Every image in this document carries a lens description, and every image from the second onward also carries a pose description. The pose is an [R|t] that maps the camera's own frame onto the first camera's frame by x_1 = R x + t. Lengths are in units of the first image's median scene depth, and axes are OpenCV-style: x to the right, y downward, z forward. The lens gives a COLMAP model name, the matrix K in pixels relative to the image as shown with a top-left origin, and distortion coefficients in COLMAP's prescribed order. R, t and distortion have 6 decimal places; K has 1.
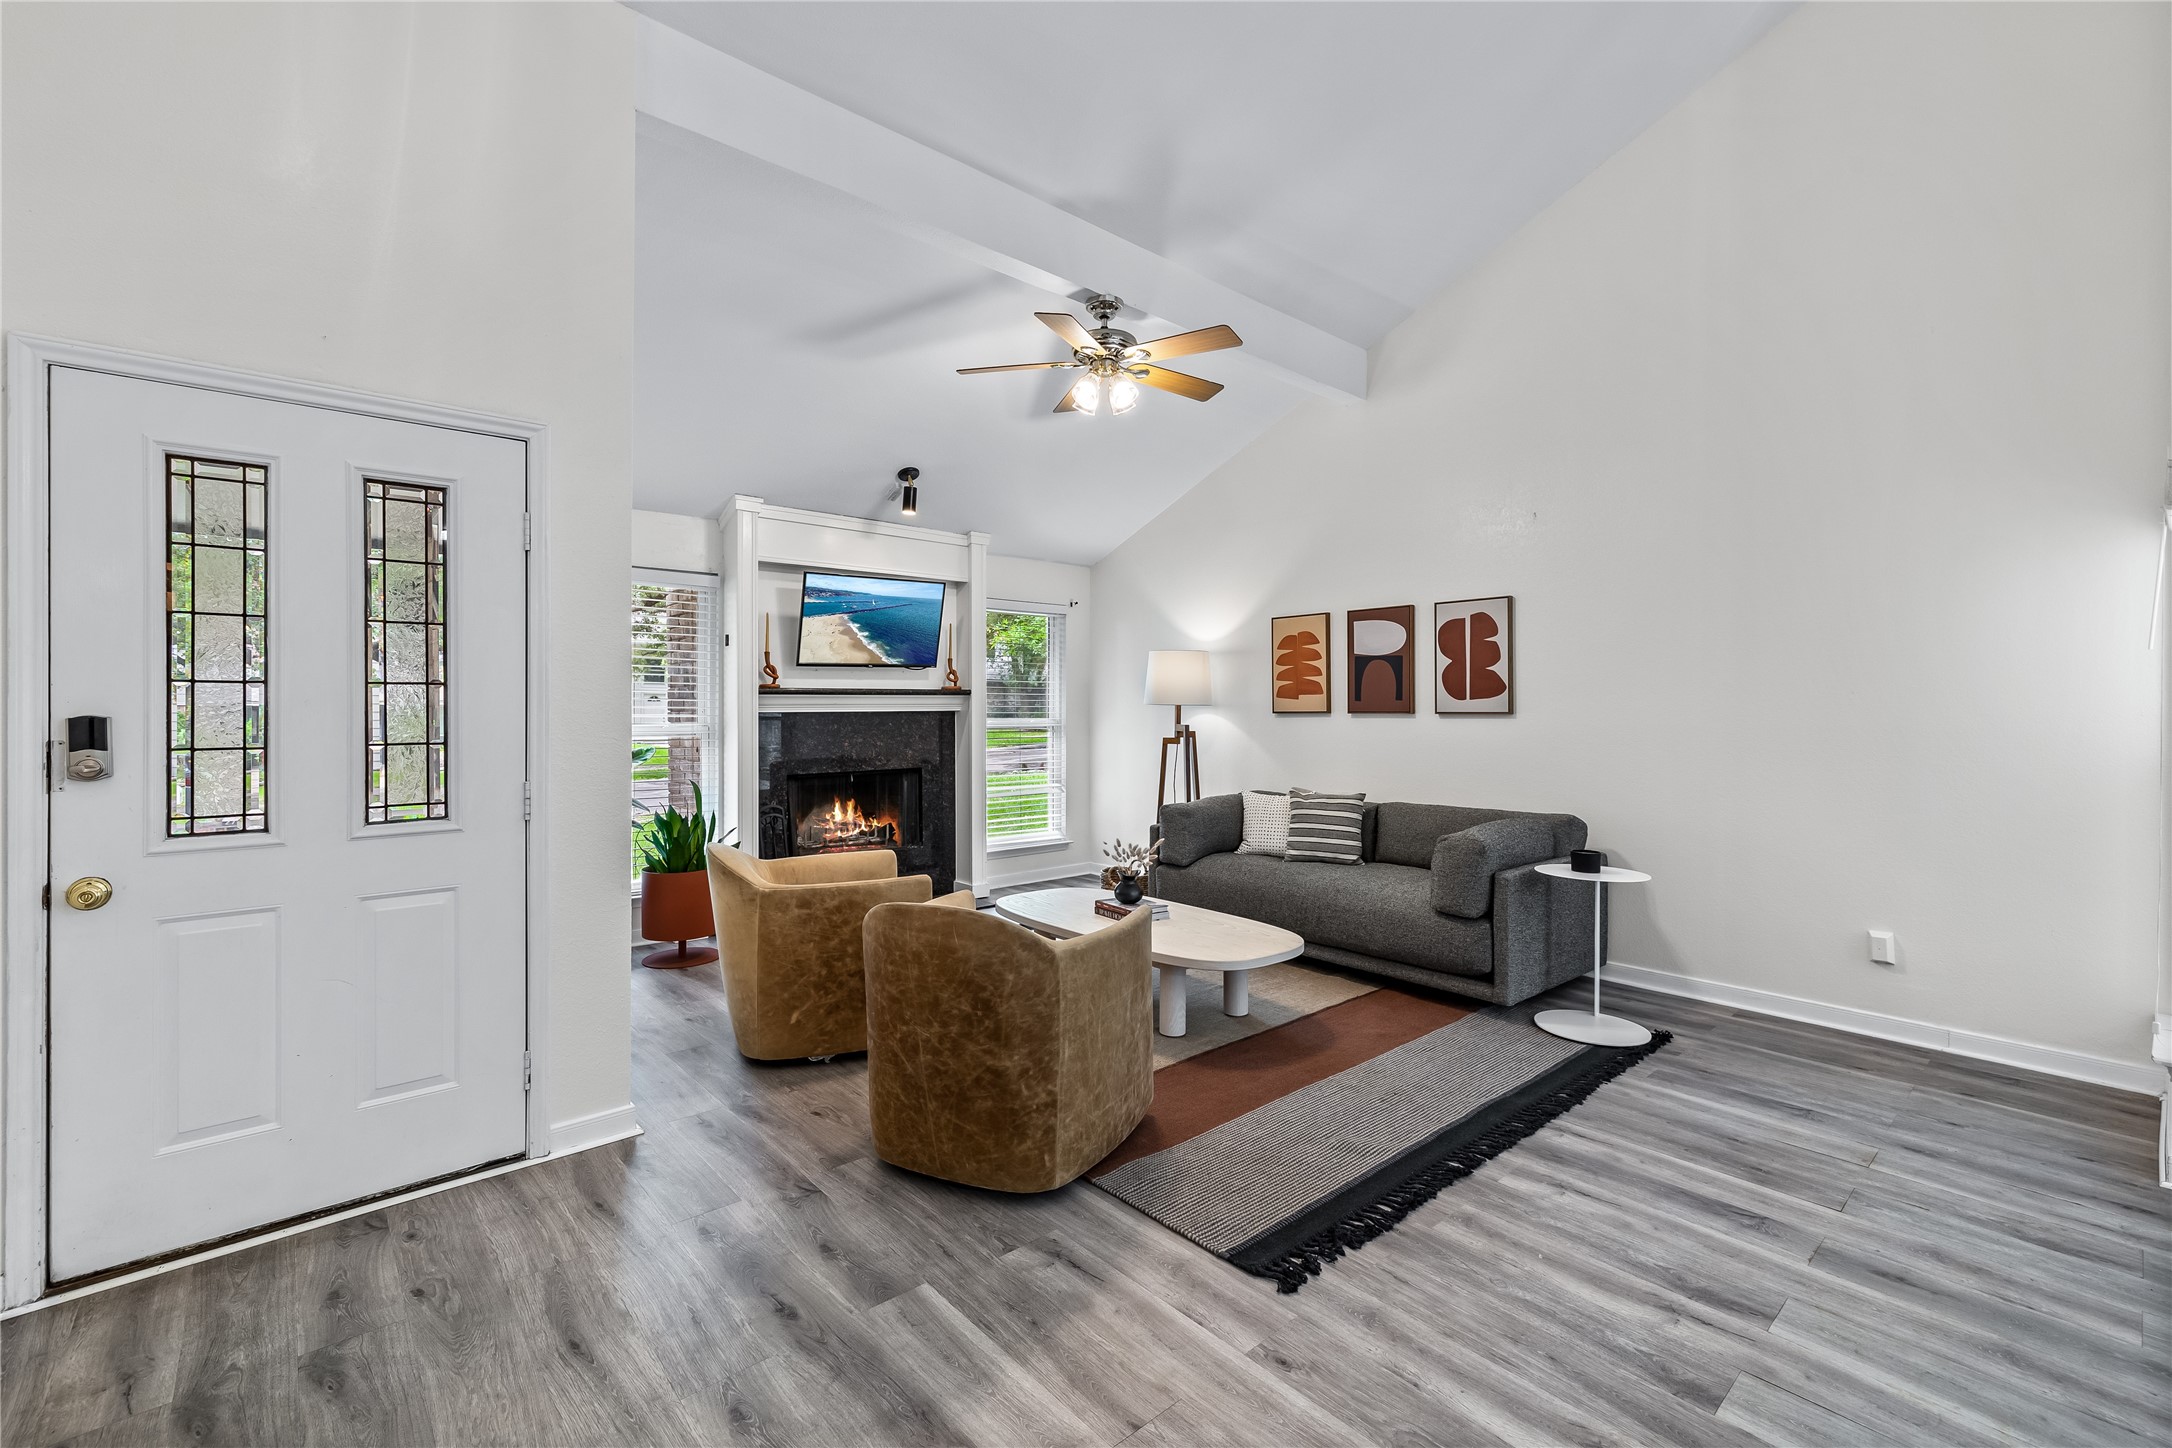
lens RADIAL K [[919.3, 0, 1067.5], [0, 919.3, 708.4], [0, 0, 1]] dist [0.001121, -0.000906]
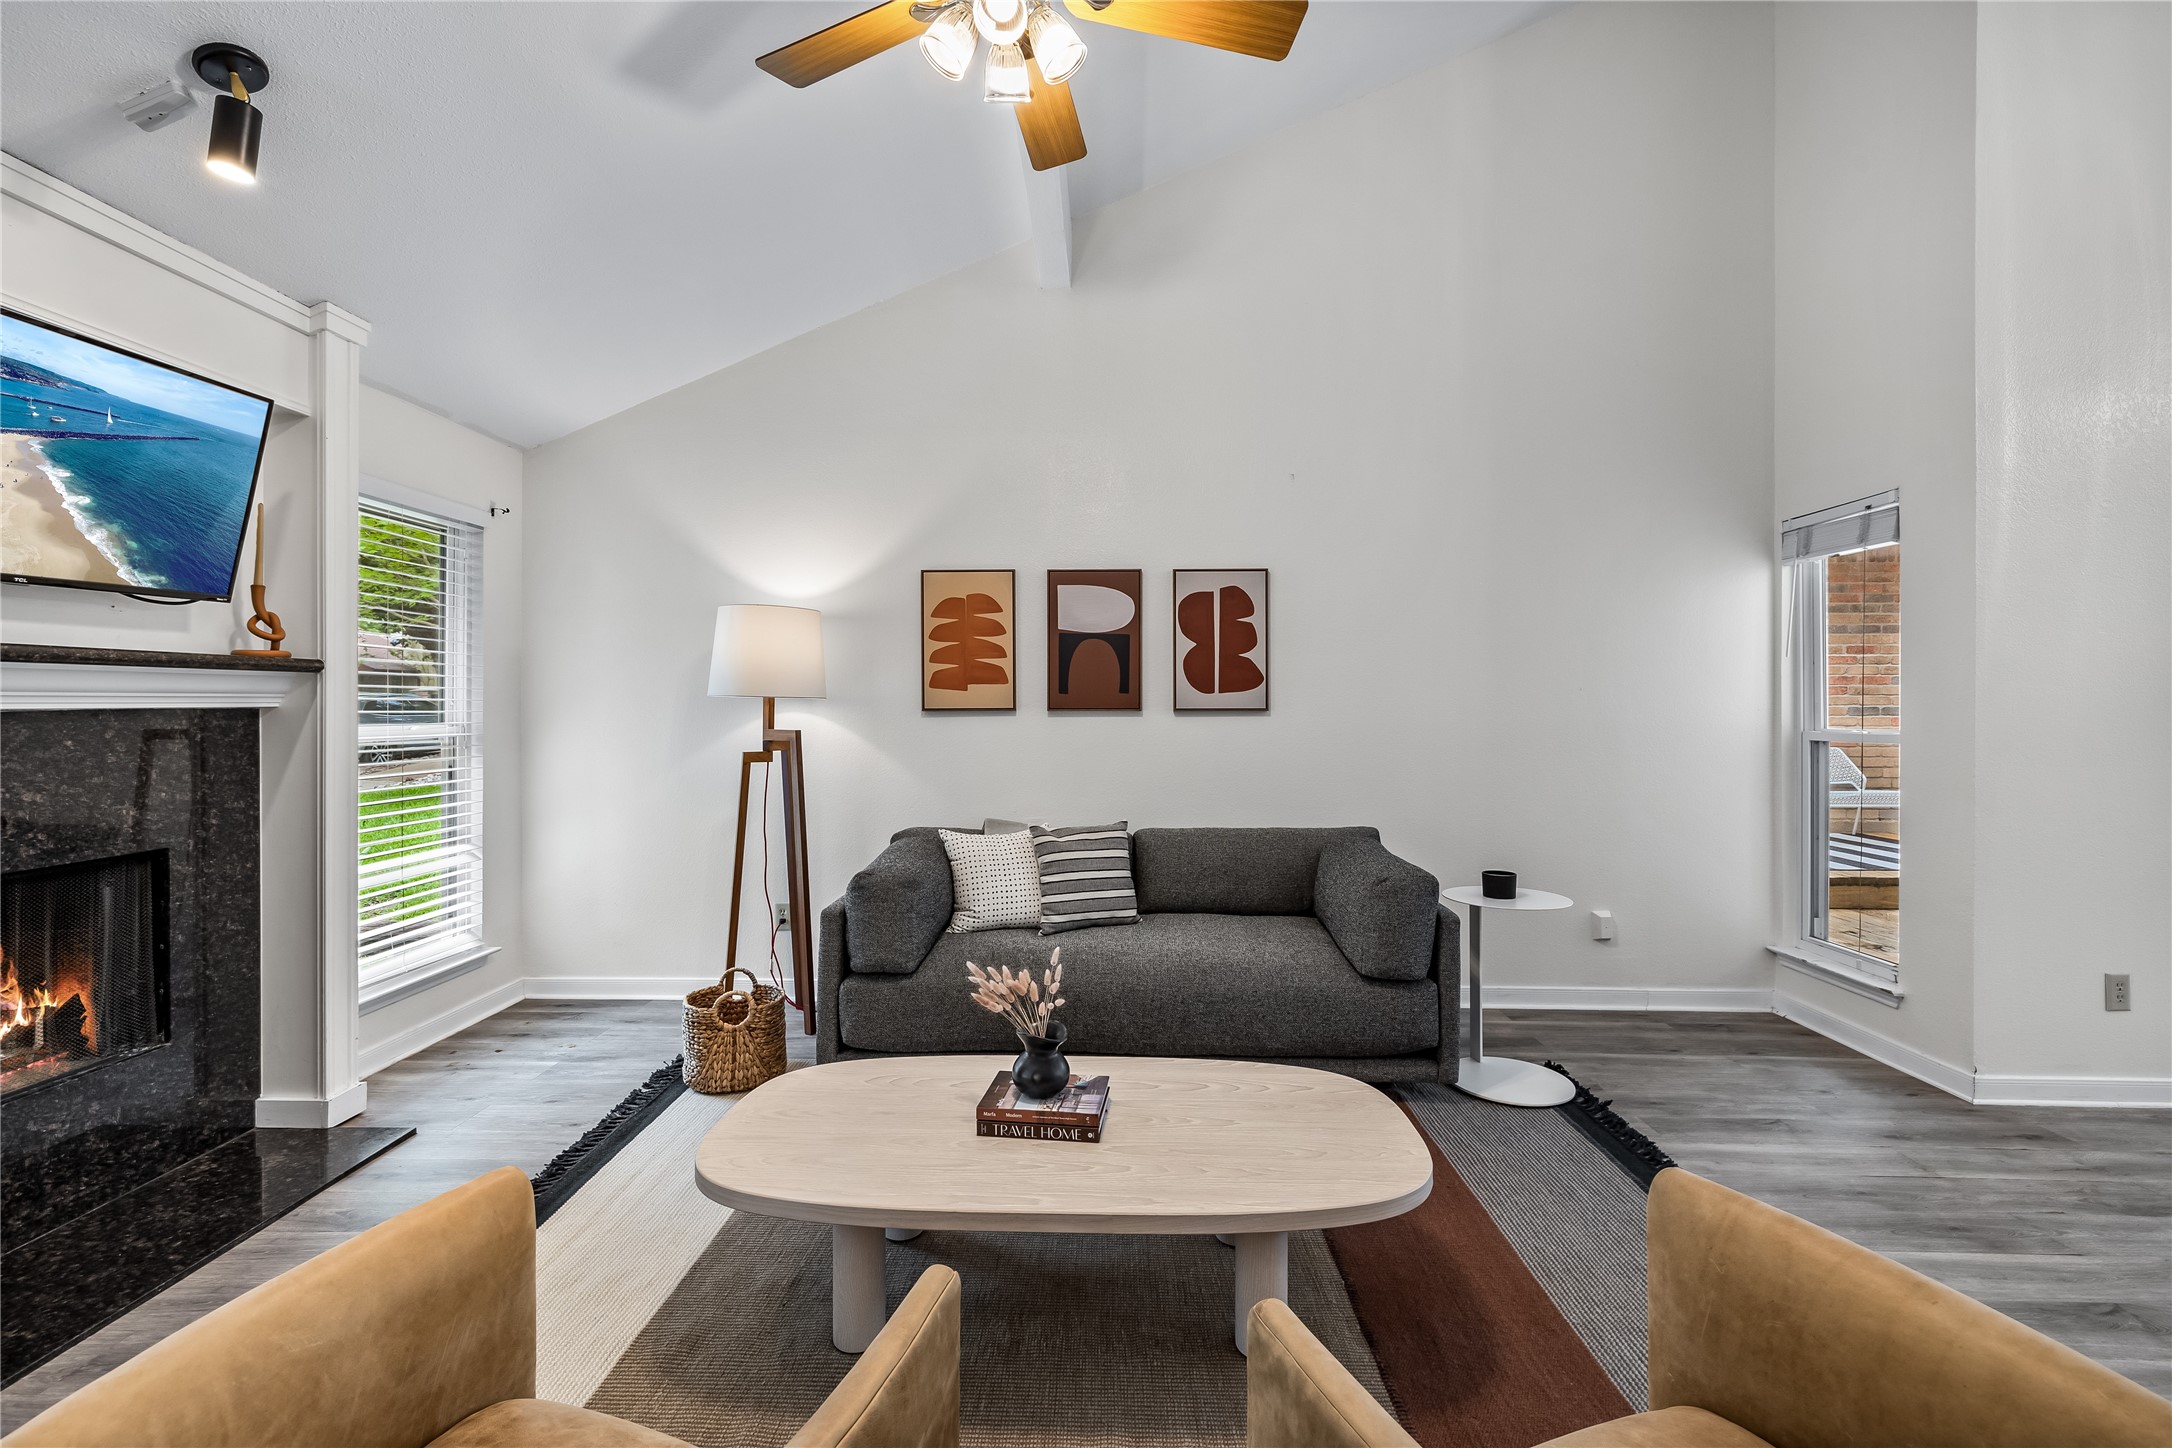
lens RADIAL K [[919.3, 0, 1088.8], [0, 919.3, 709.8], [0, 0, 1]] dist [0.001121, -0.000906]
pose [[0.668324, -0.002910, 0.743864, -0.246360], [-0.000351, 0.999991, 0.004228, 0.001937], [-0.743870, -0.003087, 0.668317, 0.562616]]
